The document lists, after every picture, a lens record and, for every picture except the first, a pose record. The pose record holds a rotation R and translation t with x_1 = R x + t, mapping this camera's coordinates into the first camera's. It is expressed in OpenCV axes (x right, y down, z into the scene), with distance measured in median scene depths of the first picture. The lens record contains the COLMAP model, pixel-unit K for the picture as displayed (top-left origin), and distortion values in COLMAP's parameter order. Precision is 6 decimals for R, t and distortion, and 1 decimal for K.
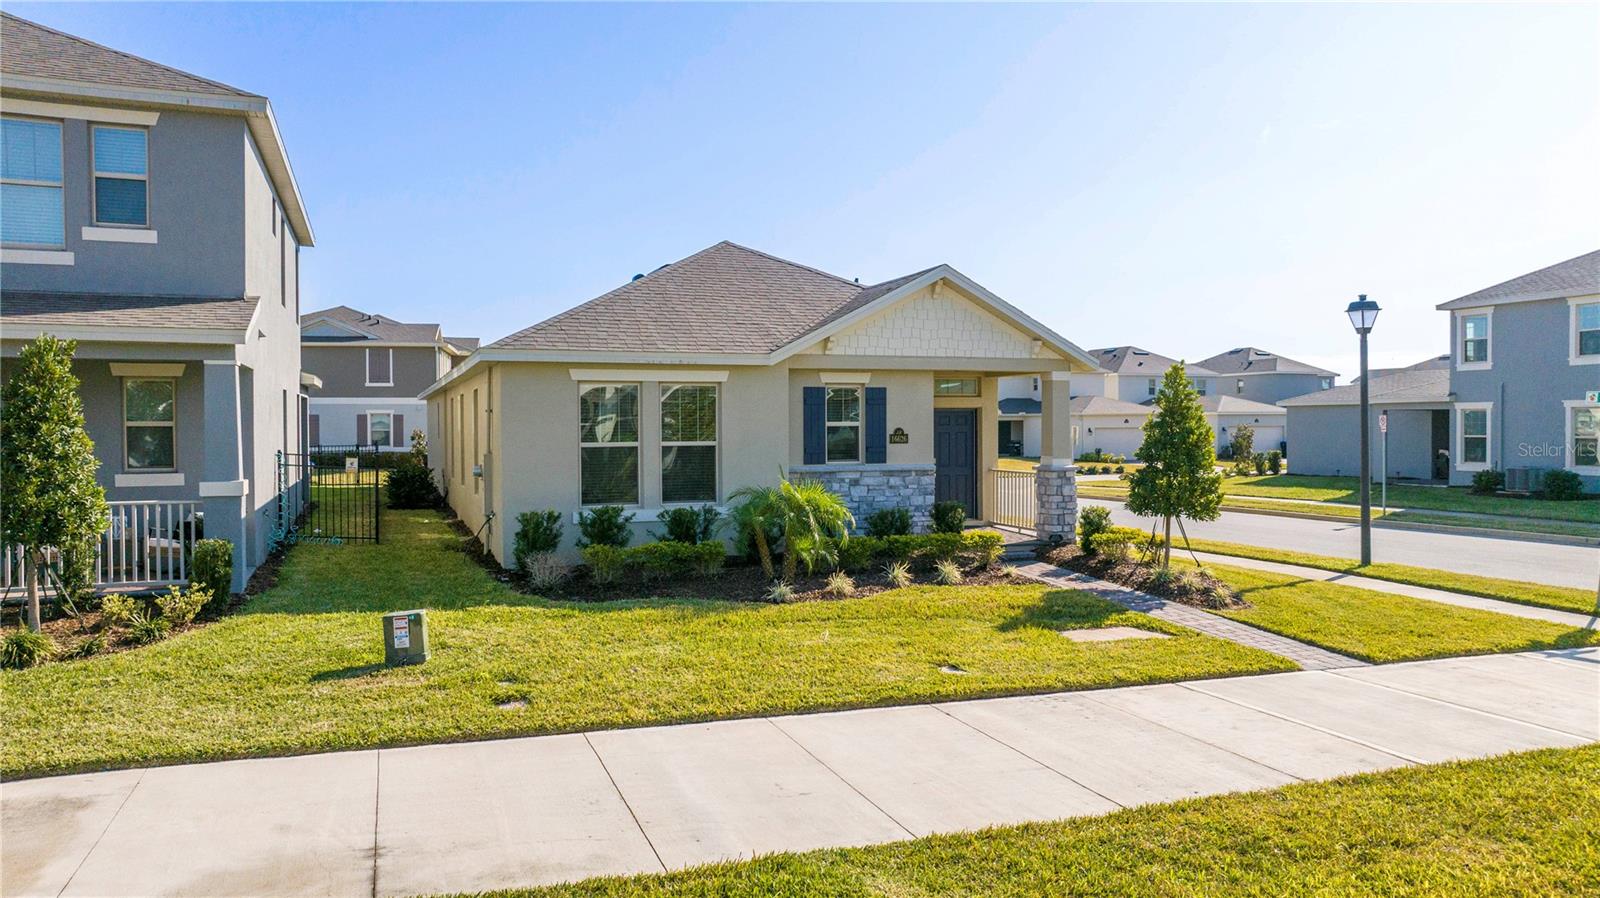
lens RADIAL K [[1127.9, 0, 809.6], [0, 1127.9, 444.2], [0, 0, 1]] dist [-0.018284, 0.001224]
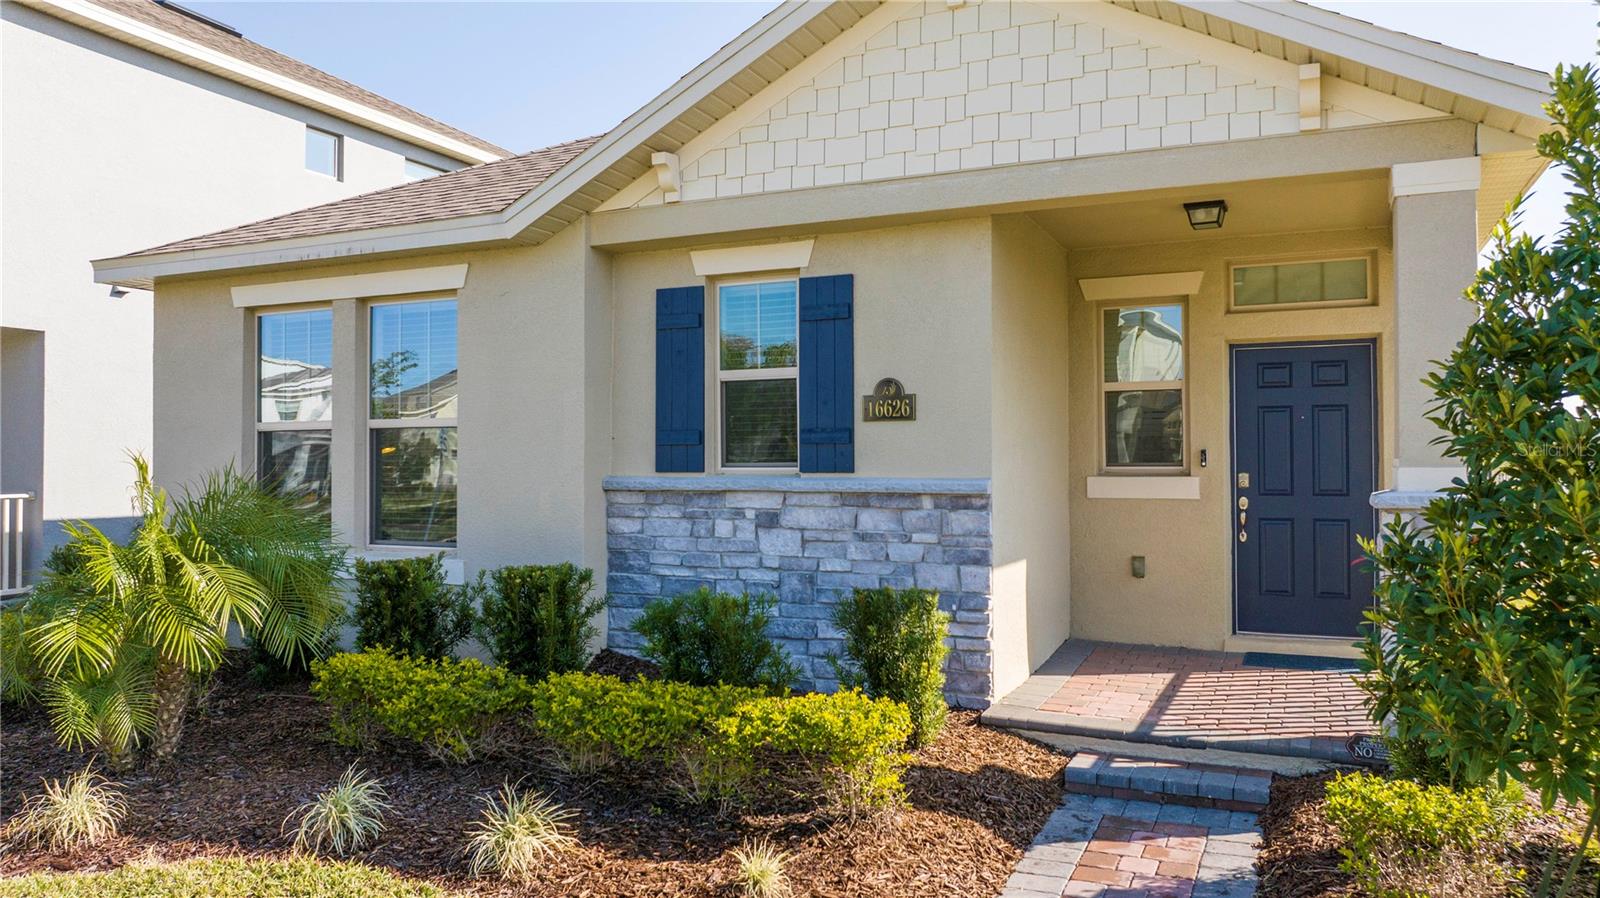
lens RADIAL K [[1127.9, 0, 809.6], [0, 1127.9, 444.2], [0, 0, 1]] dist [-0.018284, 0.001224]
pose [[0.704169, -0.009436, -0.709969, 0.332012], [-0.013674, 0.999546, -0.026847, 0.017944], [0.709900, 0.028613, 0.703721, 0.734085]]
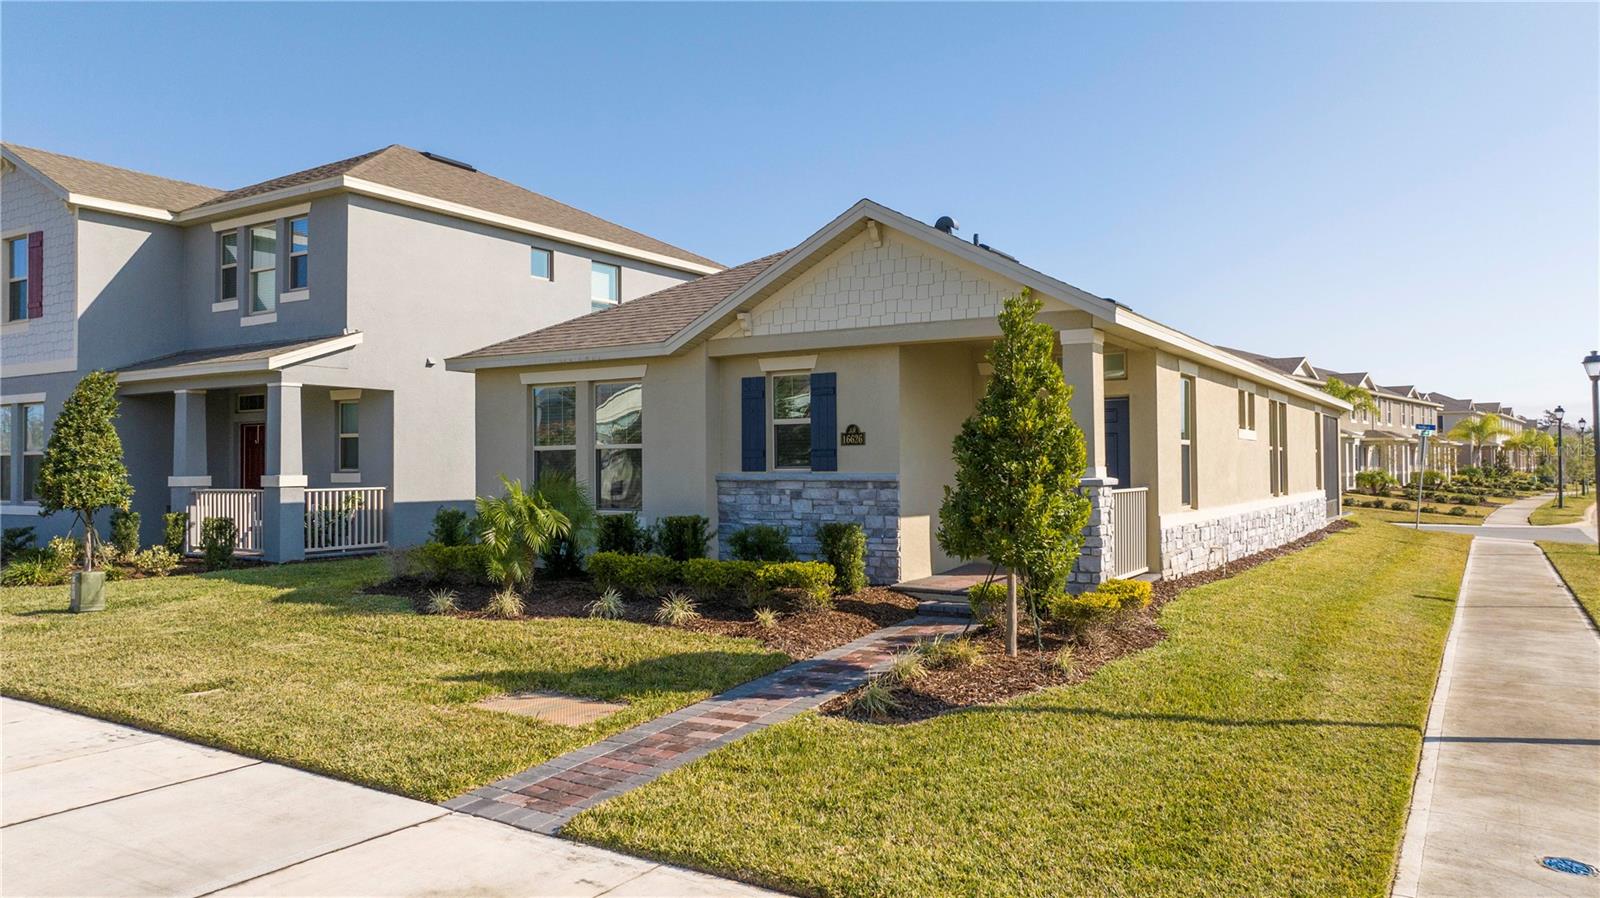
lens RADIAL K [[1123.2, 0, 816.8], [0, 1123.2, 447.9], [0, 0, 1]] dist [-0.026222, -0.002173]
pose [[0.618641, -0.014079, -0.785547, 0.668686], [-0.010003, 0.999617, -0.025793, 0.021281], [0.785610, 0.023815, 0.618264, 0.526608]]
